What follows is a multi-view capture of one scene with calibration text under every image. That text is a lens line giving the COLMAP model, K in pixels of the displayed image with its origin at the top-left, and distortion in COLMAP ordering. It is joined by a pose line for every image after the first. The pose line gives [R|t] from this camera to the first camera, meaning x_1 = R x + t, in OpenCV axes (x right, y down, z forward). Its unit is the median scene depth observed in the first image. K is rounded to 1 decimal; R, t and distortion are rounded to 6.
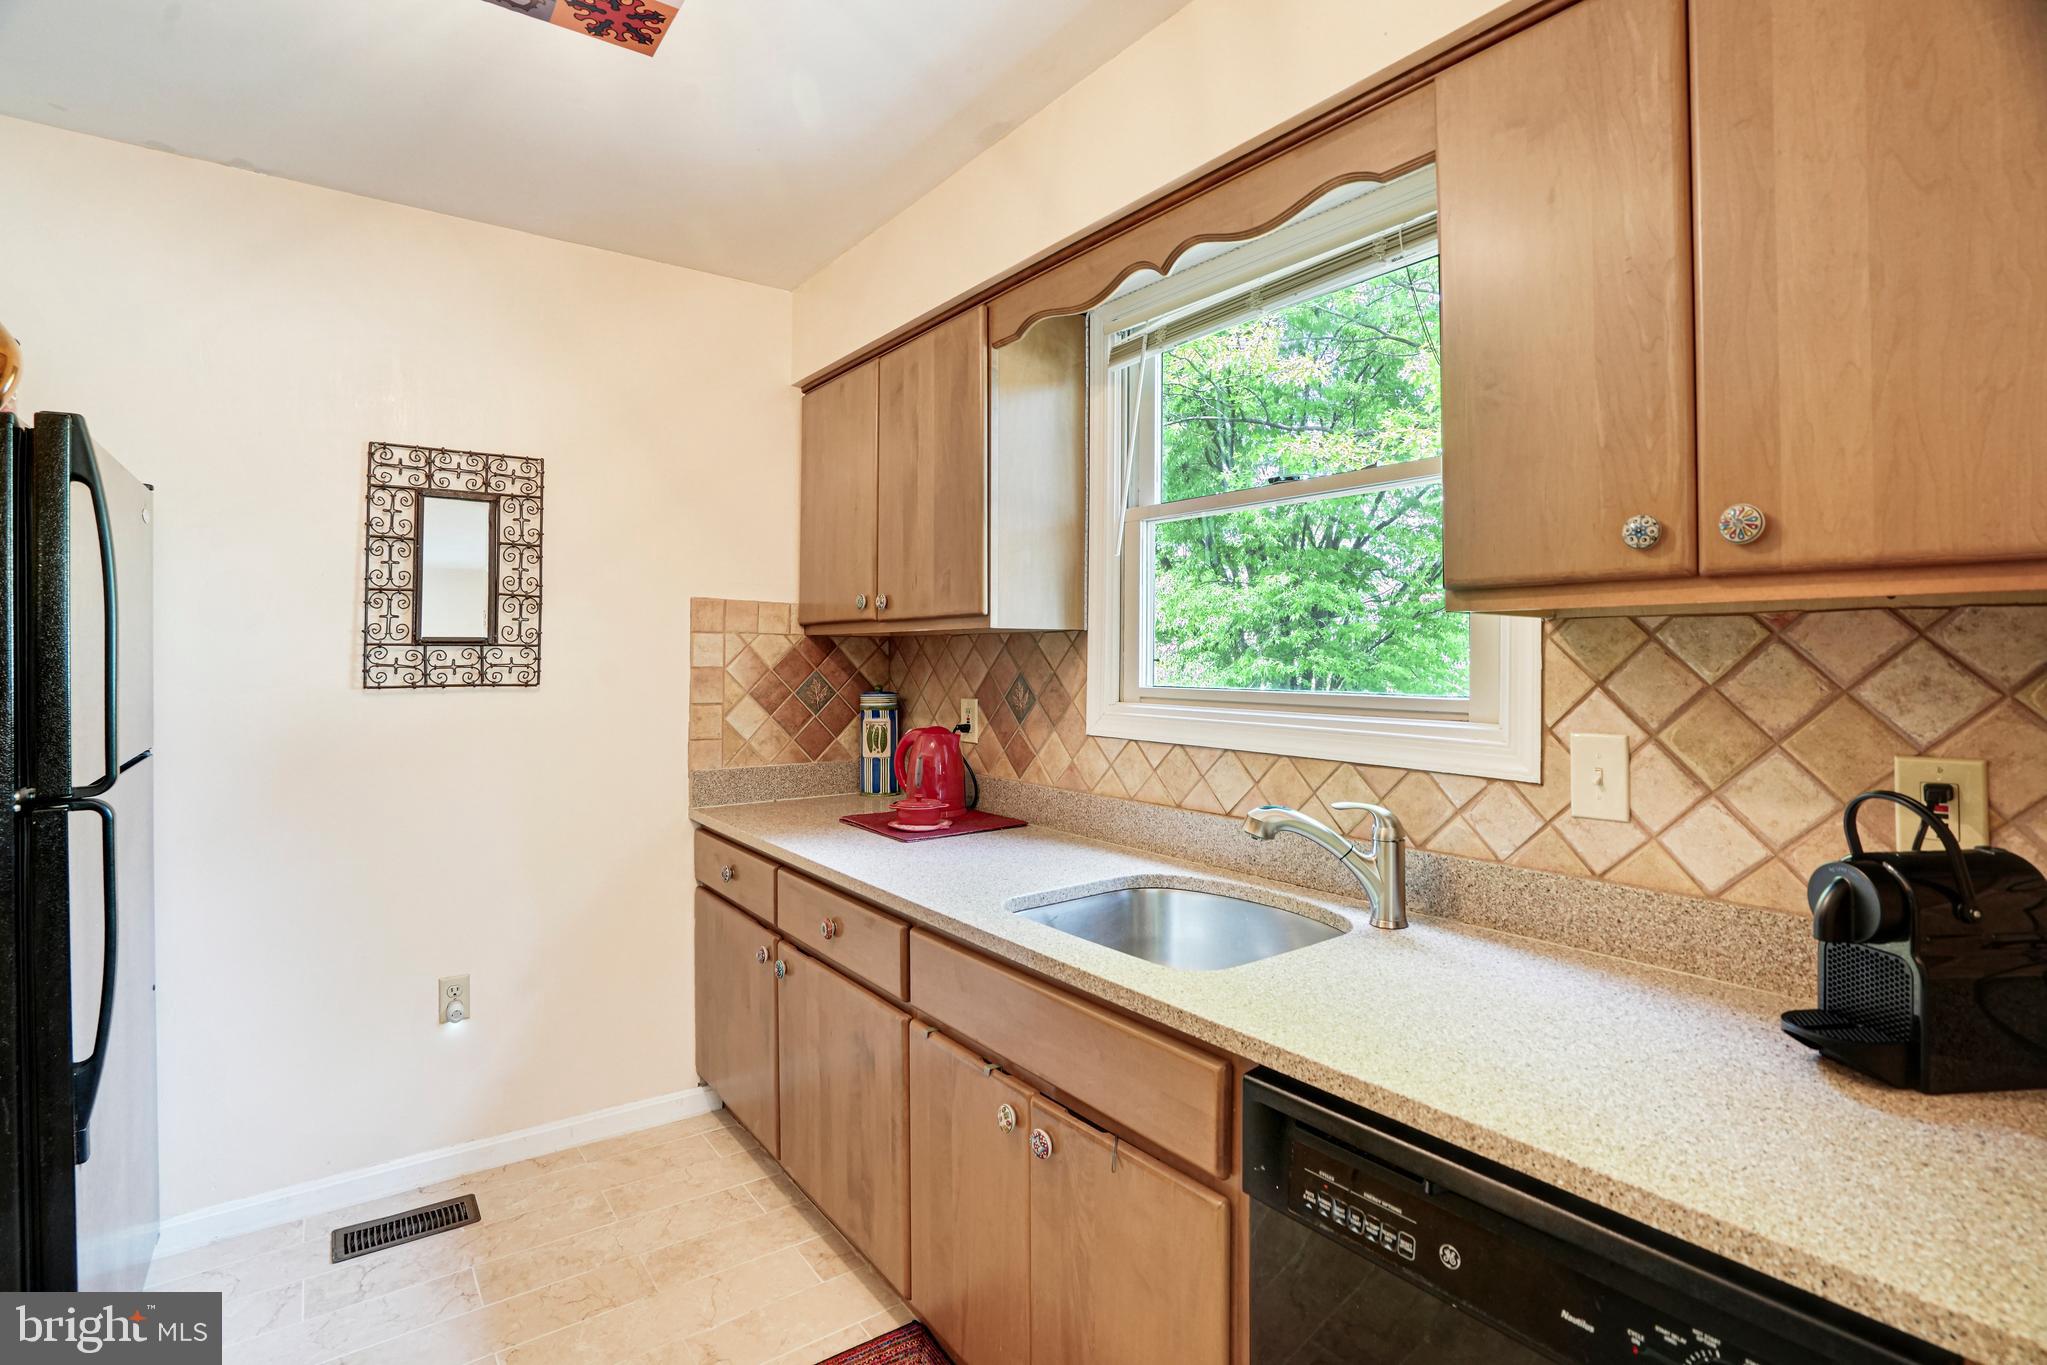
lens RADIAL K [[963.6, 0, 978.7], [0, 963.6, 636.5], [0, 0, 1]] dist [-0.060706, 0.028791]
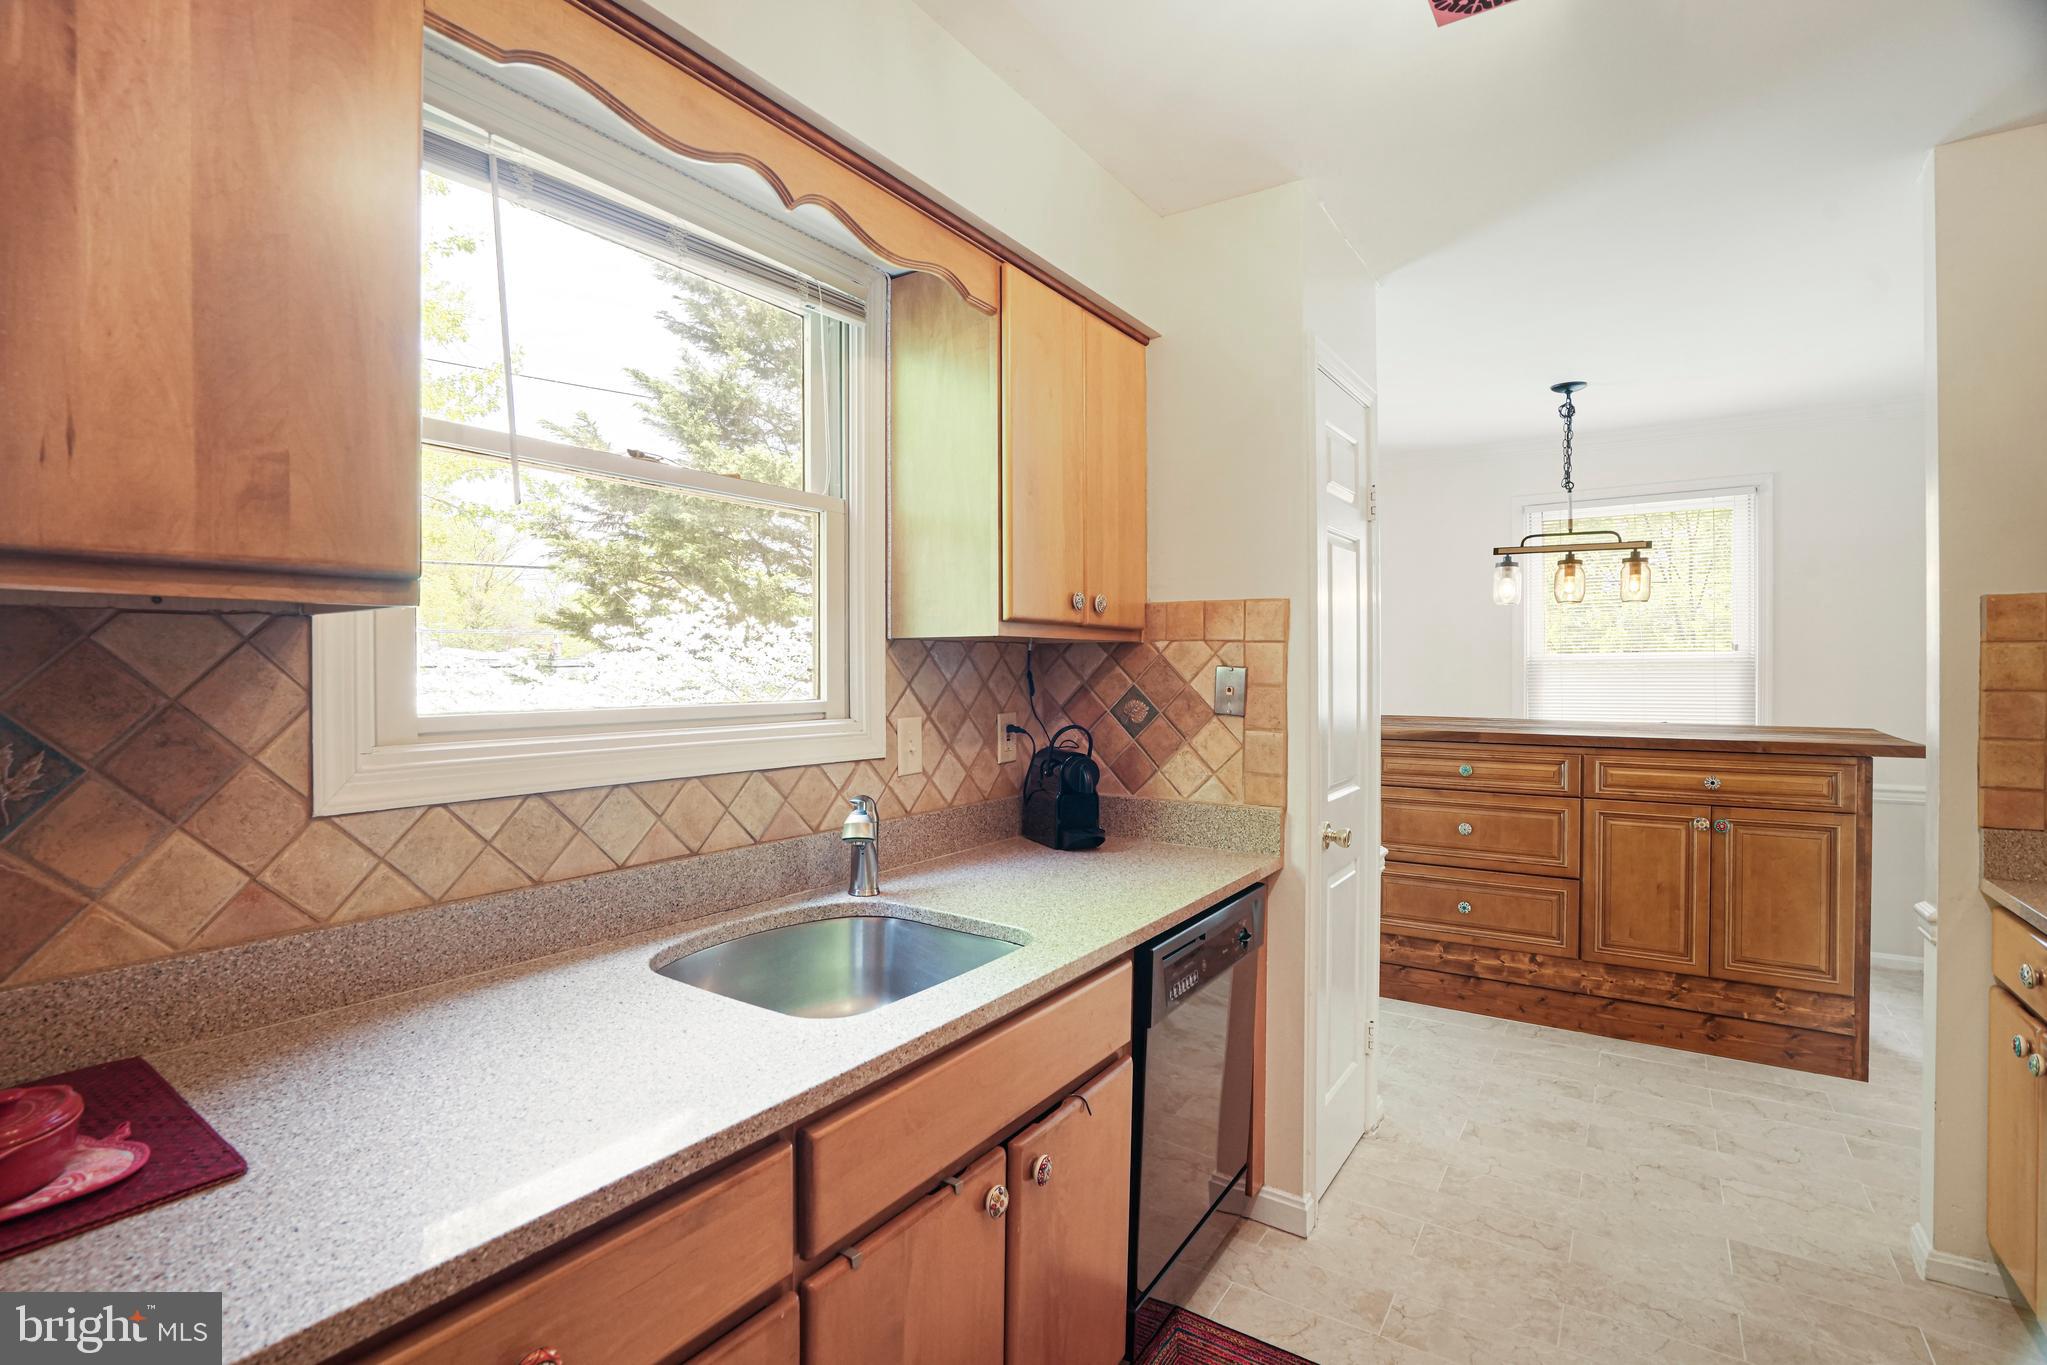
lens RADIAL K [[959.4, 0, 1007.7], [0, 959.4, 683.3], [0, 0, 1]] dist [-0.062290, 0.027567]
pose [[-0.348449, -0.017430, 0.937166, -0.477307], [-0.018930, 0.999754, 0.011555, 0.016471], [-0.937137, -0.013714, -0.348693, 0.806584]]
